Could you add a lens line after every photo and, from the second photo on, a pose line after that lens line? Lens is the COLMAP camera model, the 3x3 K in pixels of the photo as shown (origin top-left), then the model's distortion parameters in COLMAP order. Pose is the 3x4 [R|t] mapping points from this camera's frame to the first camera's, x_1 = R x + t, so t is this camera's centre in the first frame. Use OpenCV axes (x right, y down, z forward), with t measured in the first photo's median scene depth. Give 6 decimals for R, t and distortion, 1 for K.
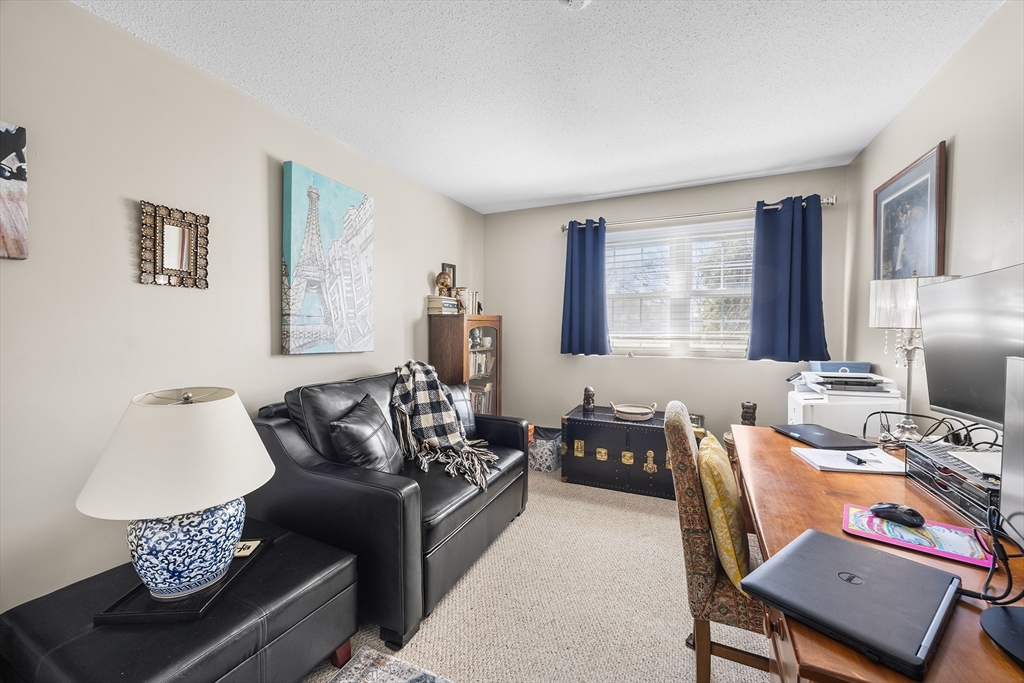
lens RADIAL K [[405.2, 0, 514.3], [0, 405.2, 341.8], [0, 0, 1]] dist [0.000797, -0.000300]
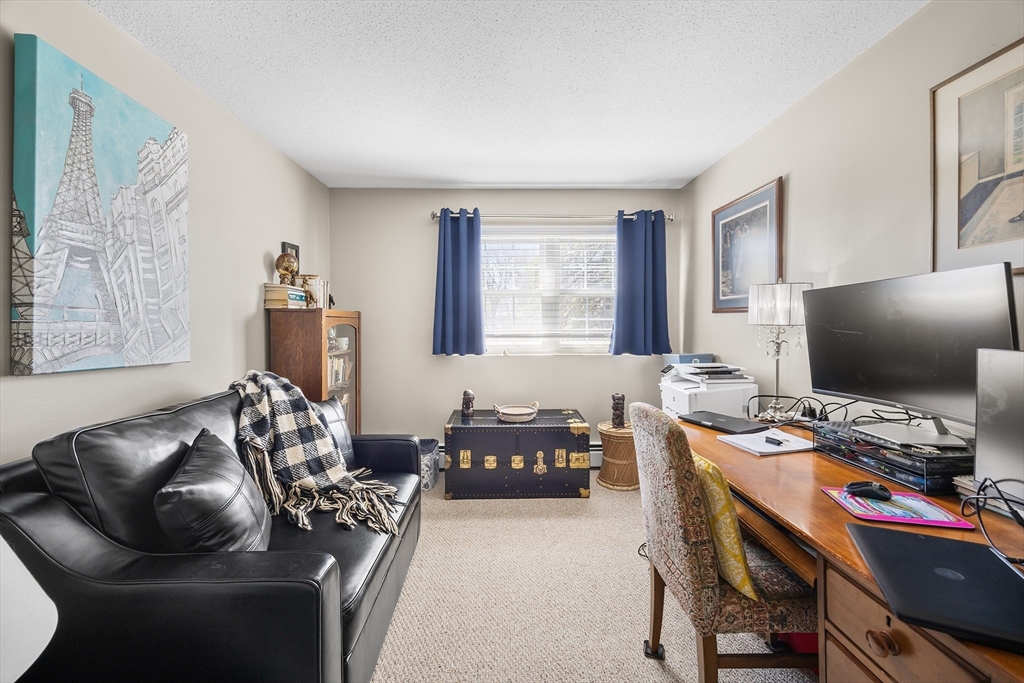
lens RADIAL K [[407.1, 0, 515.8], [0, 407.1, 334.0], [0, 0, 1]] dist [0.001423, -0.000290]
pose [[0.897376, -0.012225, 0.441097, -0.176082], [0.018336, 0.999786, -0.009595, -0.006671], [-0.440885, 0.016698, 0.897408, 0.169864]]
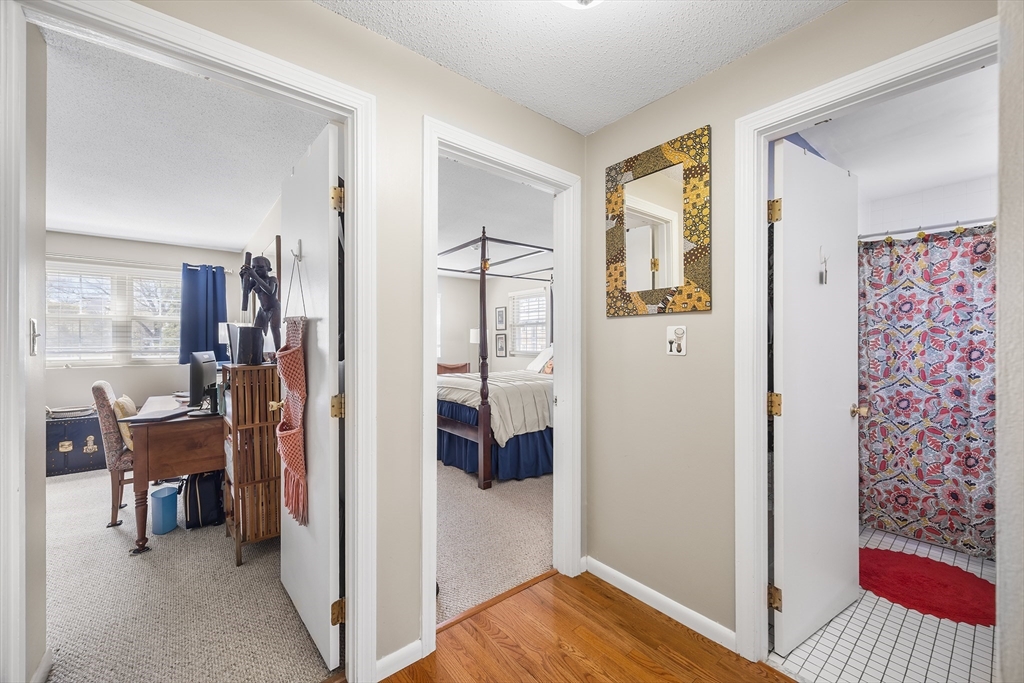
lens RADIAL K [[400.7, 0, 514.3], [0, 400.7, 341.2], [0, 0, 1]] dist [-0.000032, -0.000018]
pose [[0.440093, -0.000353, 0.897952, -0.281833], [0.032606, 0.999347, -0.015588, 0.028114], [-0.897360, 0.036139, 0.439817, -1.015307]]
